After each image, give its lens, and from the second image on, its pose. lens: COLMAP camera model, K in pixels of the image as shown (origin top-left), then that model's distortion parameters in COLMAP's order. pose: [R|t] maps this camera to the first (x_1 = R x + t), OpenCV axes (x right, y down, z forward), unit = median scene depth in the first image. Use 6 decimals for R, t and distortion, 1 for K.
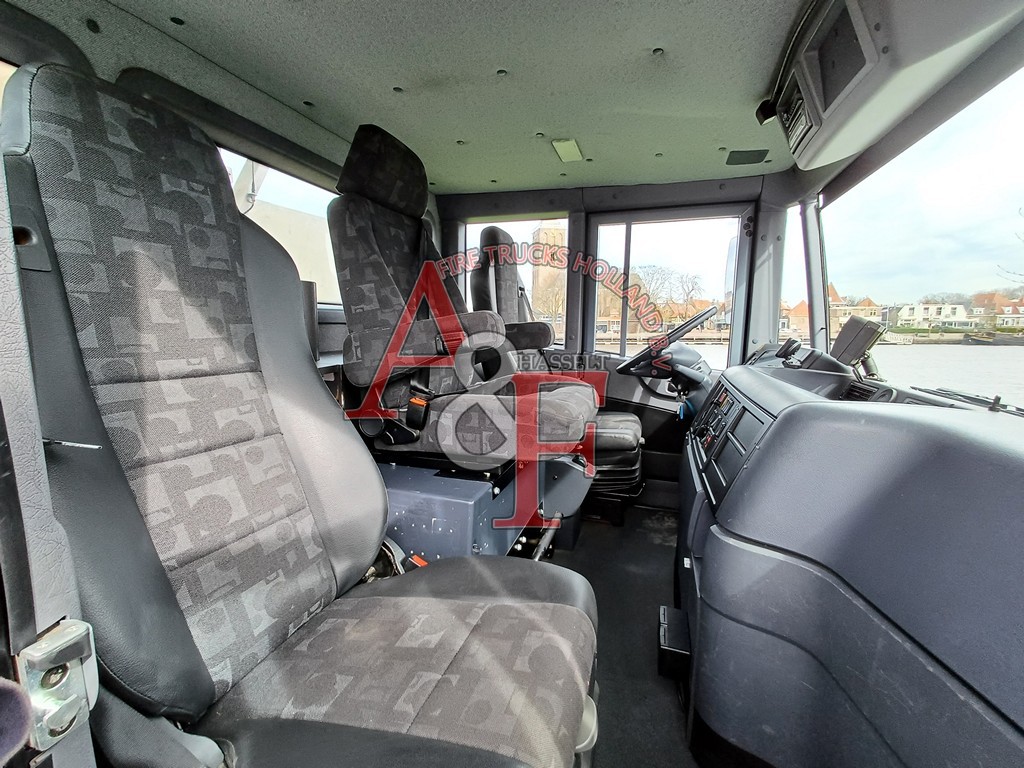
lens RADIAL K [[471.8, 0, 511.1], [0, 471.8, 388.3], [0, 0, 1]] dist [-0.001049, -0.002489]
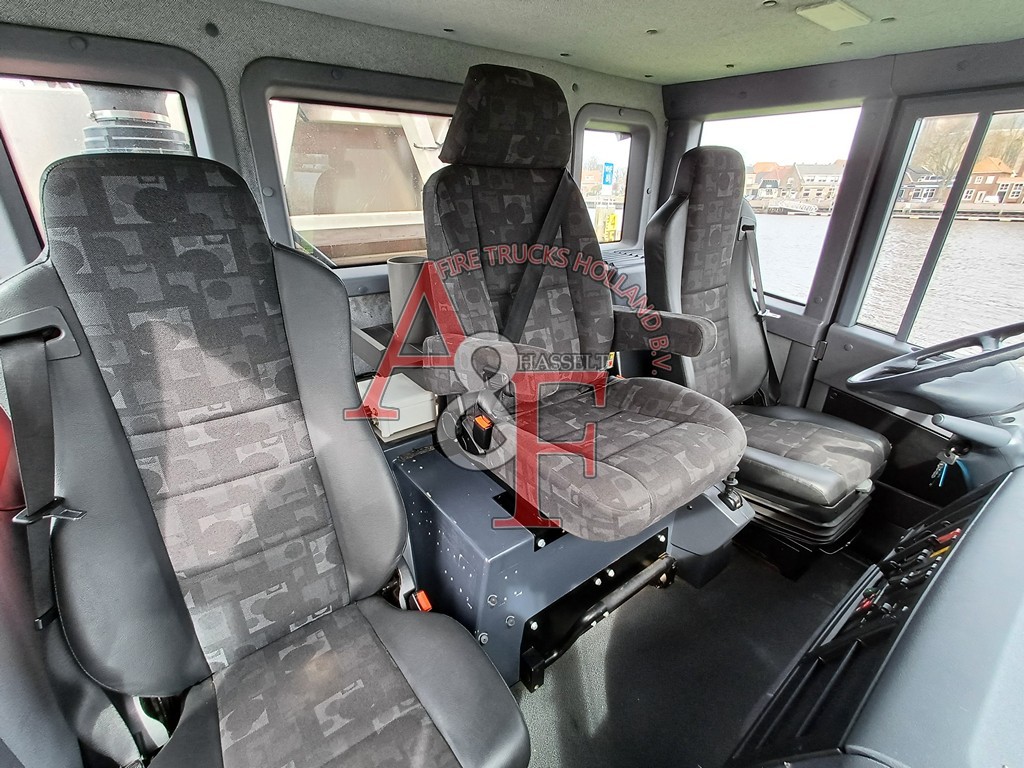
lens RADIAL K [[471.8, 0, 485.0], [0, 471.8, 403.5], [0, 0, 1]] dist [-0.001049, -0.002489]
pose [[0.812909, 0.235048, -0.532853, 0.465589], [-0.077929, 0.950612, 0.300440, -0.458529], [0.577154, -0.202706, 0.791078, 0.472784]]
